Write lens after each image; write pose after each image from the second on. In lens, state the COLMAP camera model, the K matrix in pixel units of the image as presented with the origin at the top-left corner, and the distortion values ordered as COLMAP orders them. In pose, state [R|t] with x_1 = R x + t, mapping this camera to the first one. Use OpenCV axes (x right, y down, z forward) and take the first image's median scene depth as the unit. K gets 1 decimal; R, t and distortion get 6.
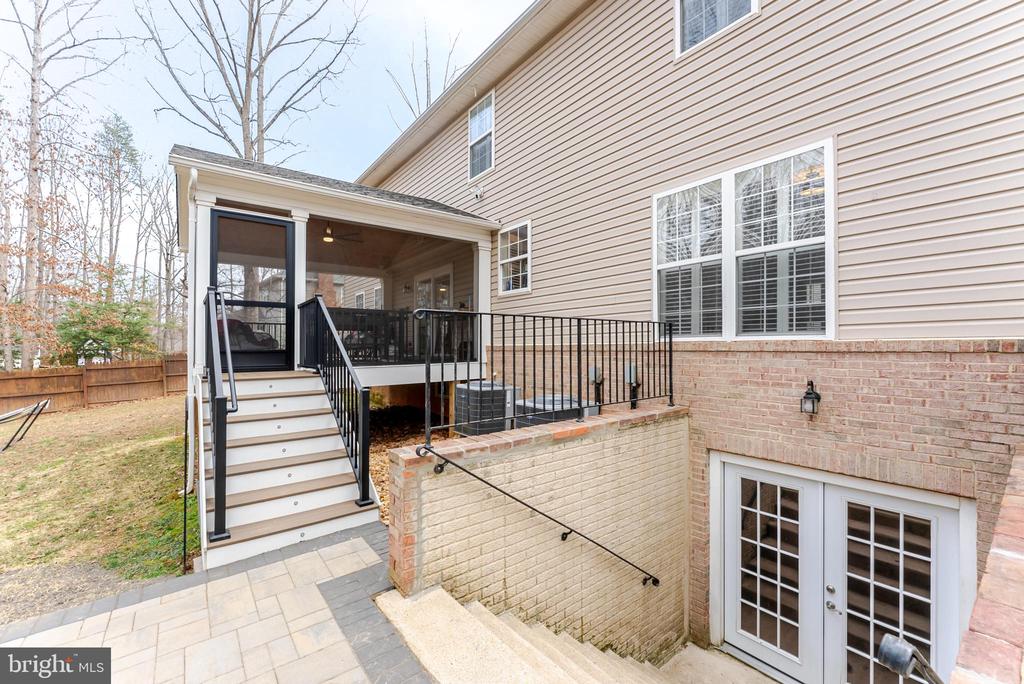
lens RADIAL K [[429.8, 0, 512.0], [0, 429.8, 342.0], [0, 0, 1]] dist [-0.000030, 0.000466]
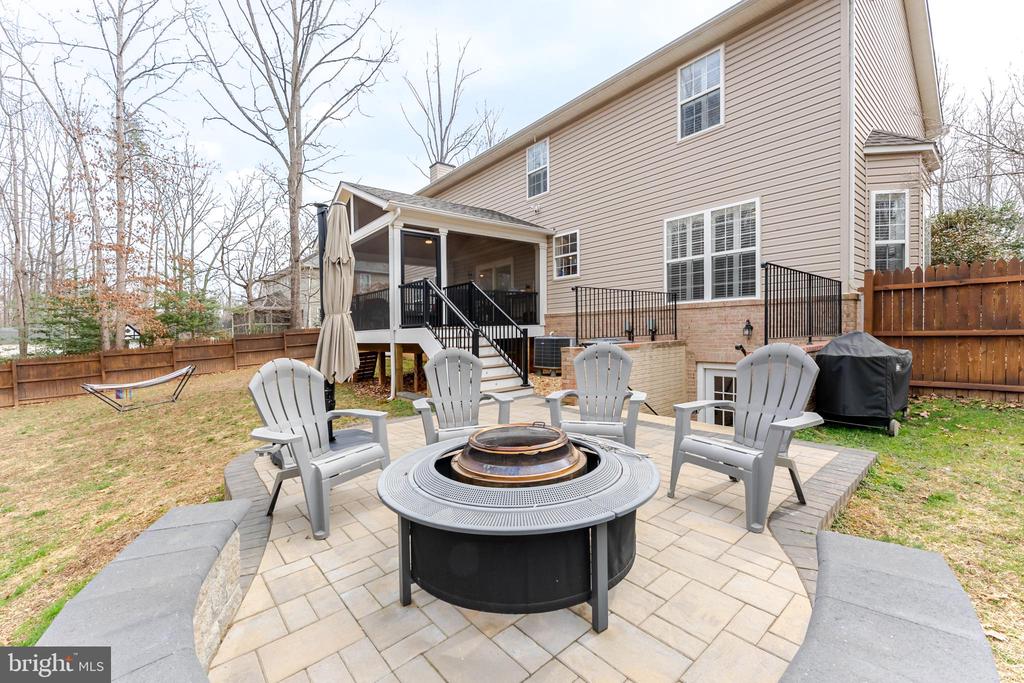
lens RADIAL K [[414.0, 0, 512.0], [0, 414.0, 341.5], [0, 0, 1]] dist [0.005432, -0.000124]
pose [[0.999437, -0.019893, 0.027026, -0.240523], [0.018780, 0.998989, 0.040851, 0.048145], [-0.027811, -0.040320, 0.998800, -0.473540]]
